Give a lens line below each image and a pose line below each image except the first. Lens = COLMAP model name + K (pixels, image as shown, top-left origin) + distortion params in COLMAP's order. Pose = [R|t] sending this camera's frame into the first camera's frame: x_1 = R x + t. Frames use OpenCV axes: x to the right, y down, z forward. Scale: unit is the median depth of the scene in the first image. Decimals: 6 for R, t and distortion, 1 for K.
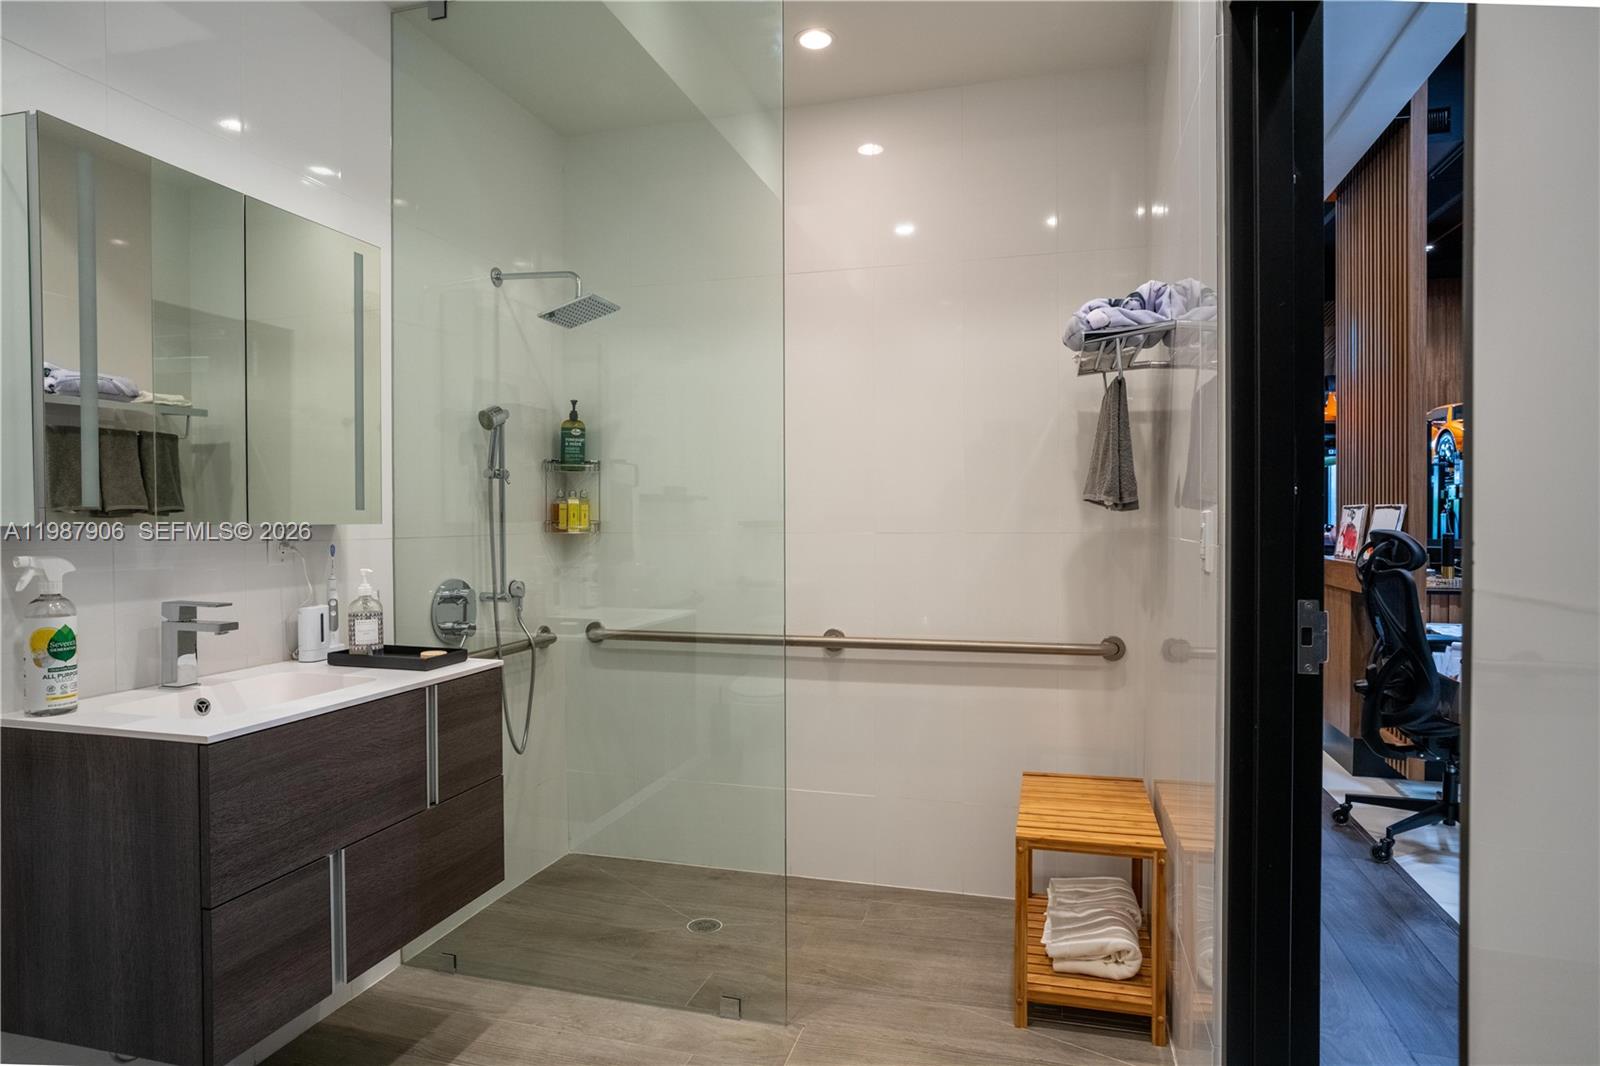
lens RADIAL K [[886.8, 0, 801.8], [0, 886.8, 530.7], [0, 0, 1]] dist [-0.051869, 0.037710]
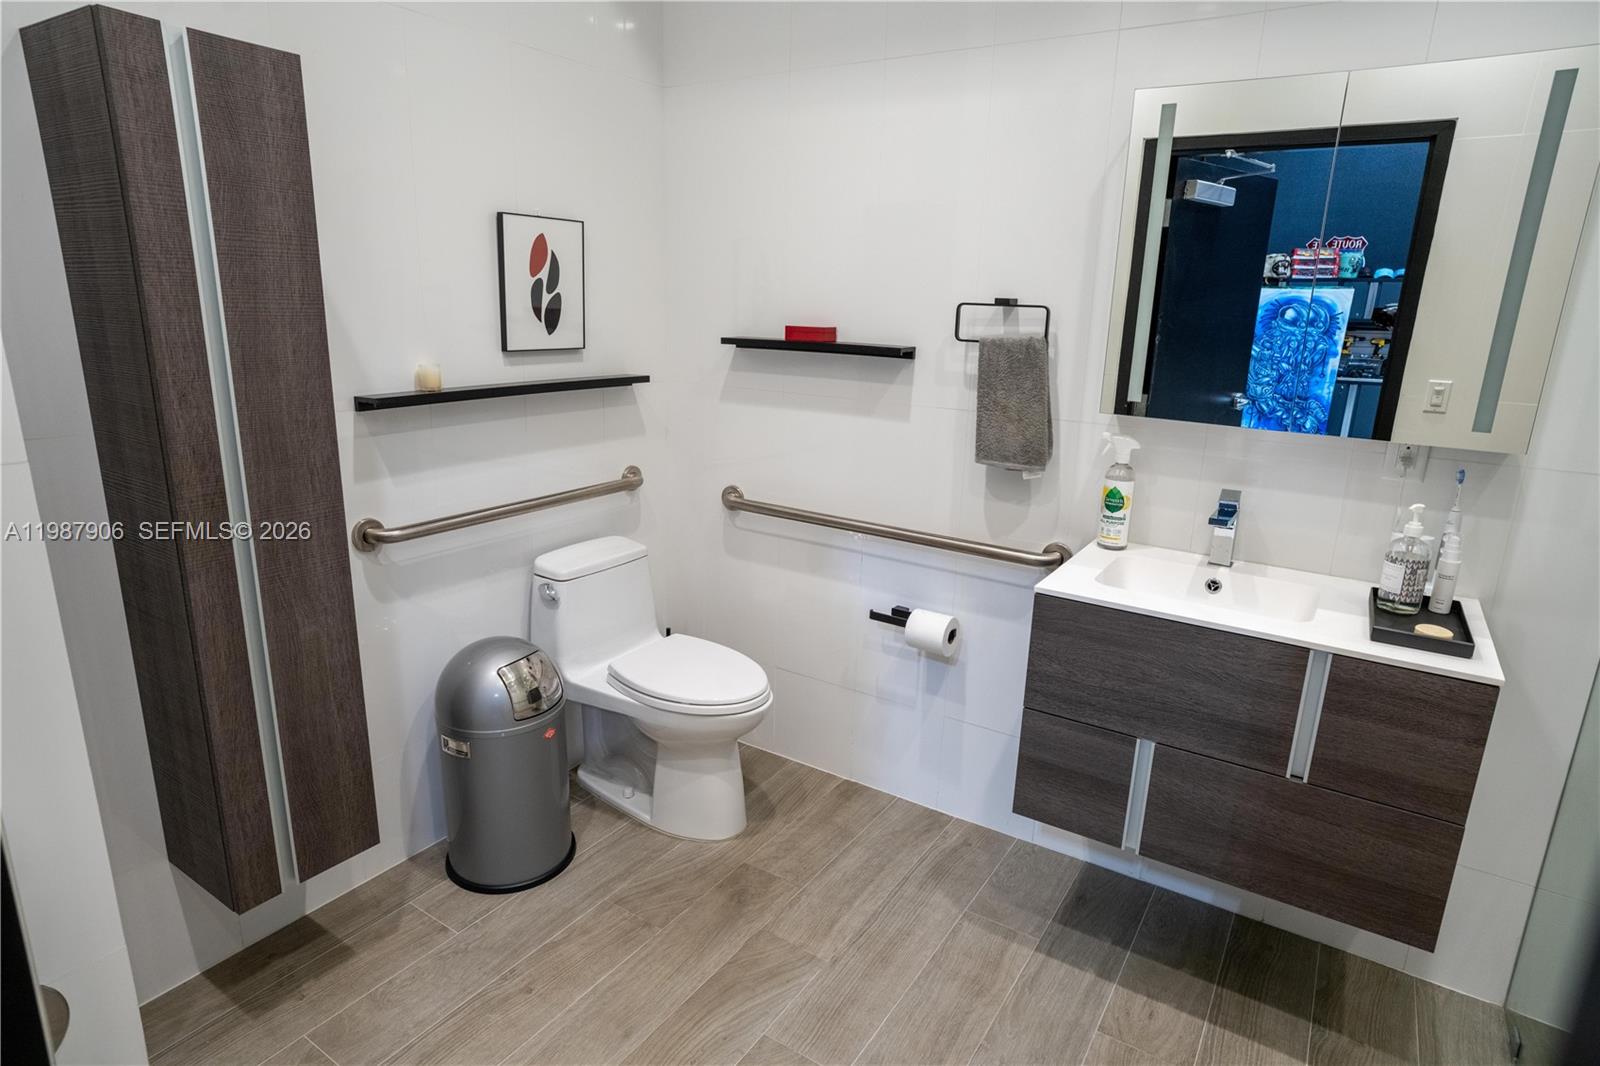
lens RADIAL K [[886.8, 0, 801.8], [0, 886.8, 530.7], [0, 0, 1]] dist [-0.051869, 0.037710]
pose [[-0.292215, 0.240953, -0.925501, 0.507472], [-0.041642, 0.963617, 0.264024, -0.146017], [0.955446, 0.115692, -0.271549, 0.796911]]
